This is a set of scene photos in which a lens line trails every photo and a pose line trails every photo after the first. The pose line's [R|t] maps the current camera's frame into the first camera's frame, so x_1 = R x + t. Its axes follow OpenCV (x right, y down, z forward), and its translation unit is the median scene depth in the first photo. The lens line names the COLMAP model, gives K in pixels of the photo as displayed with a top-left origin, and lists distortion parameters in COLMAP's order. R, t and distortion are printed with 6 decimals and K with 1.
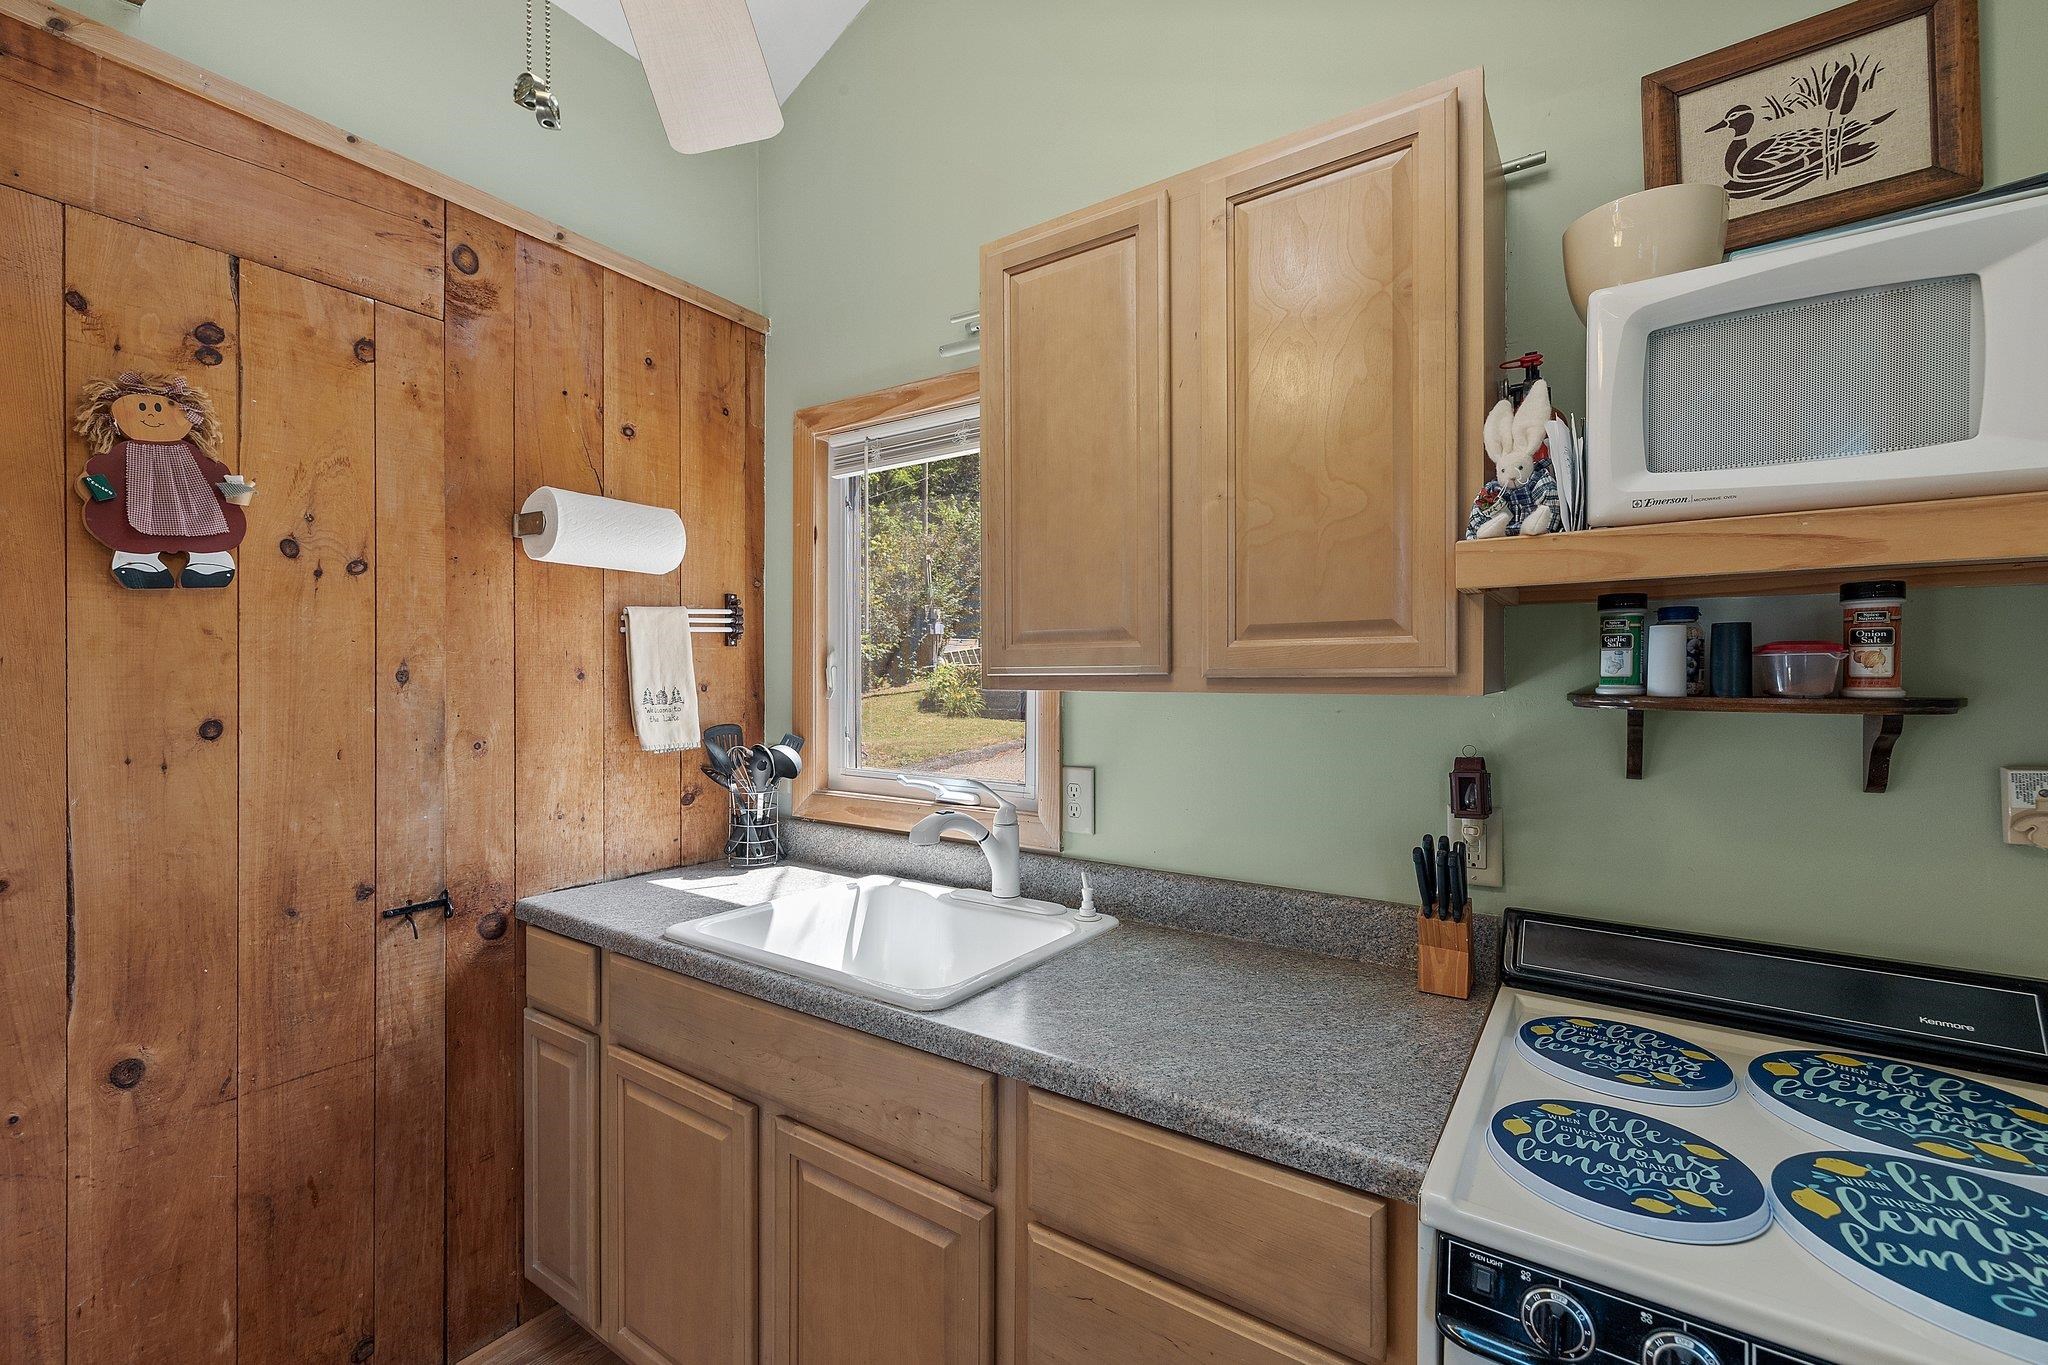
lens RADIAL K [[858.2, 0, 1013.1], [0, 858.2, 674.2], [0, 0, 1]] dist [-0.001350, 0.000114]
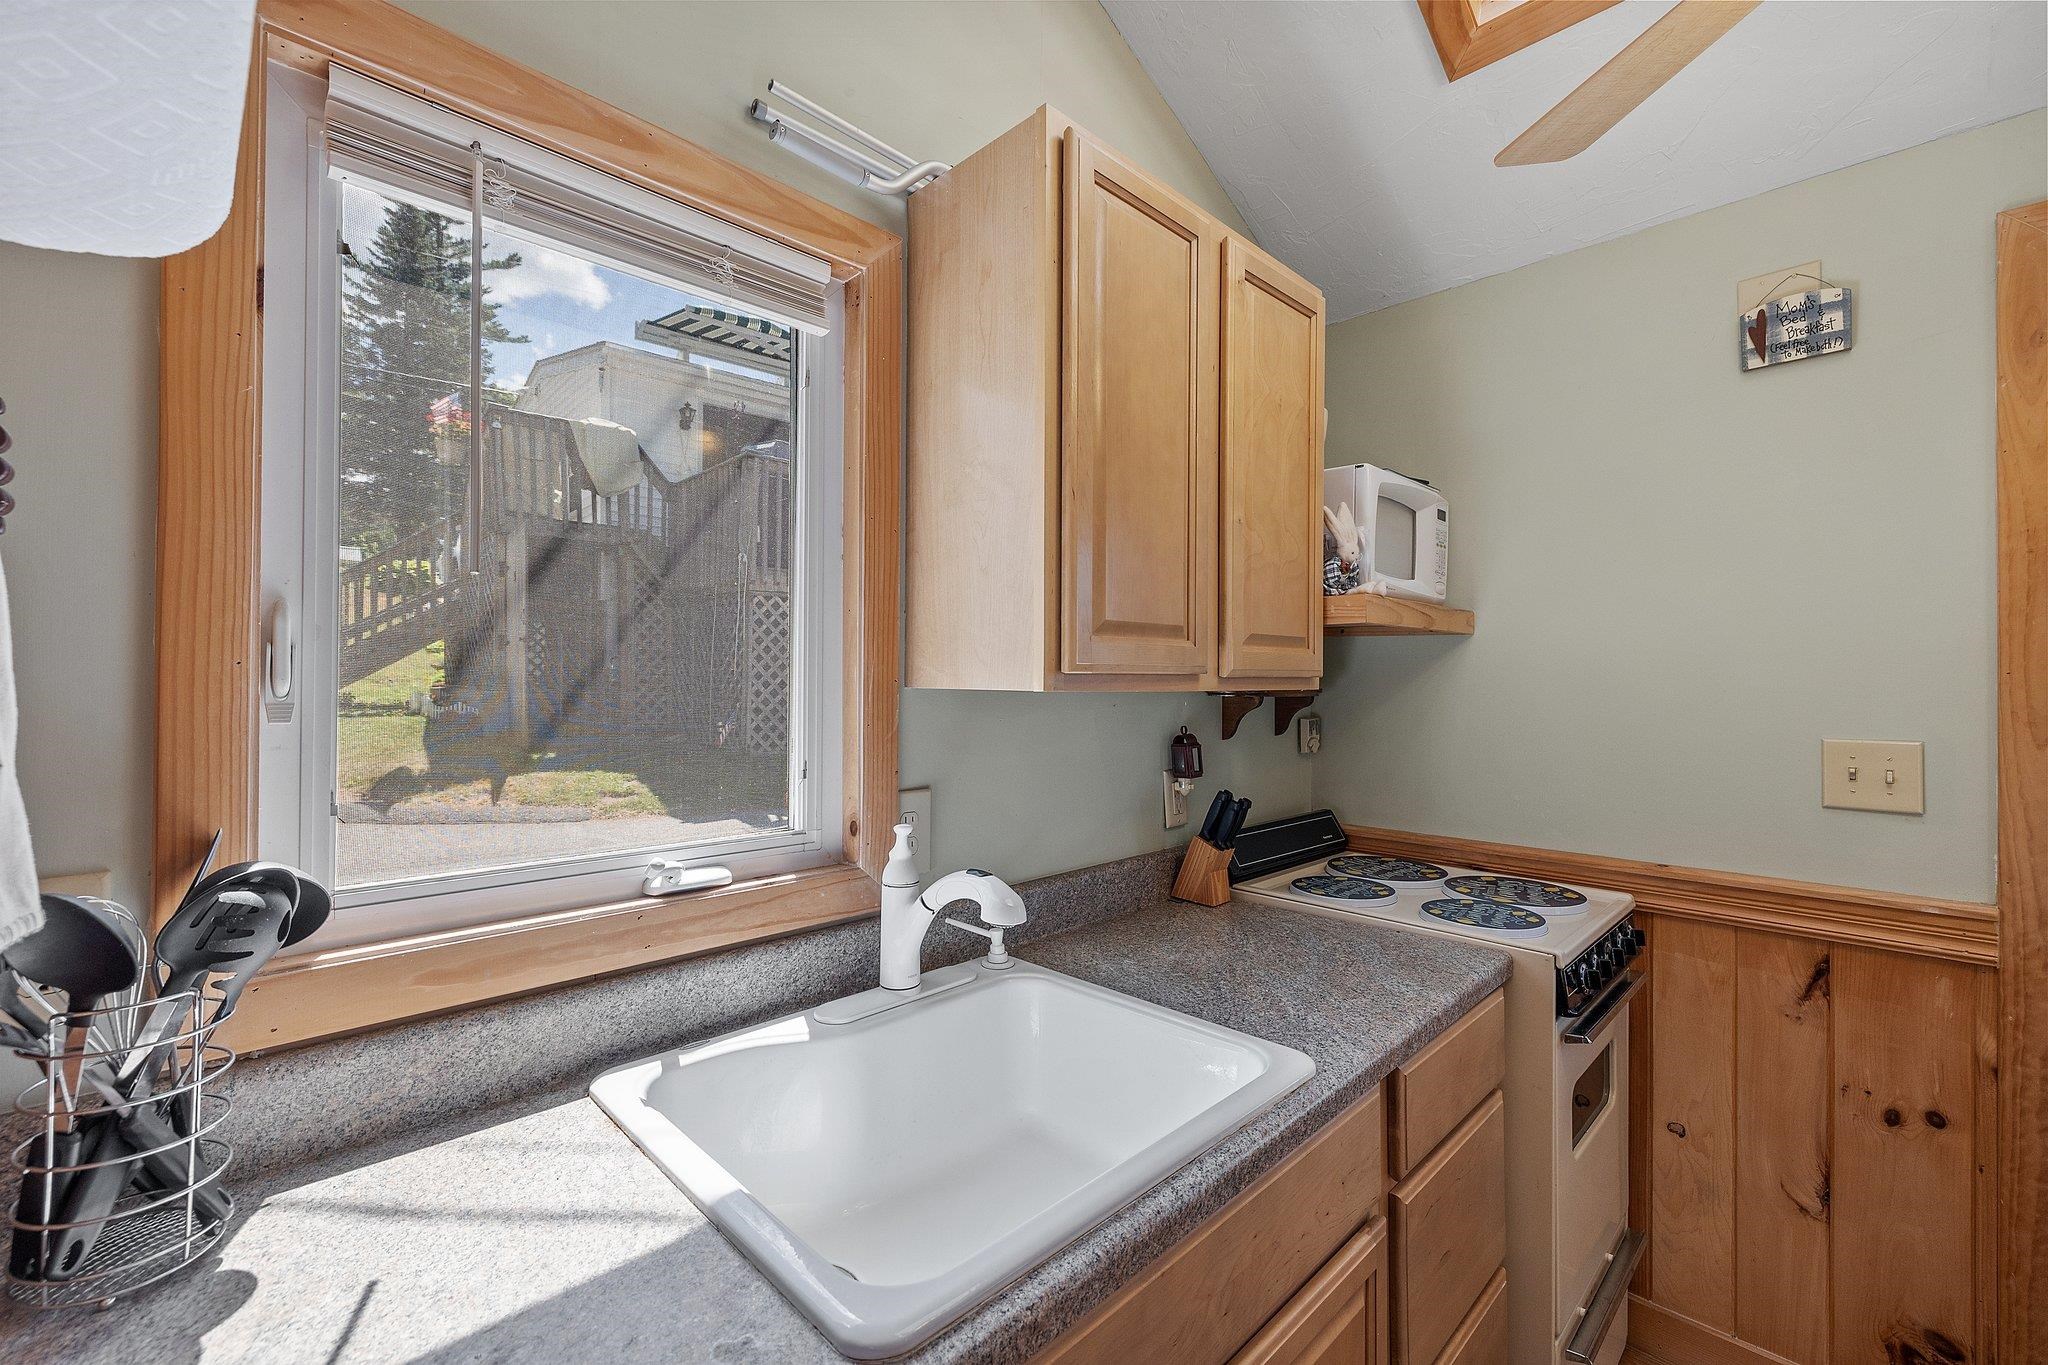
lens RADIAL K [[858.2, 0, 1013.1], [0, 858.2, 674.2], [0, 0, 1]] dist [-0.001350, 0.000114]
pose [[0.200904, -0.001836, 0.979609, -0.771005], [-0.005944, 0.999978, 0.003093, 0.000673], [-0.979593, -0.006444, 0.200889, 0.875064]]
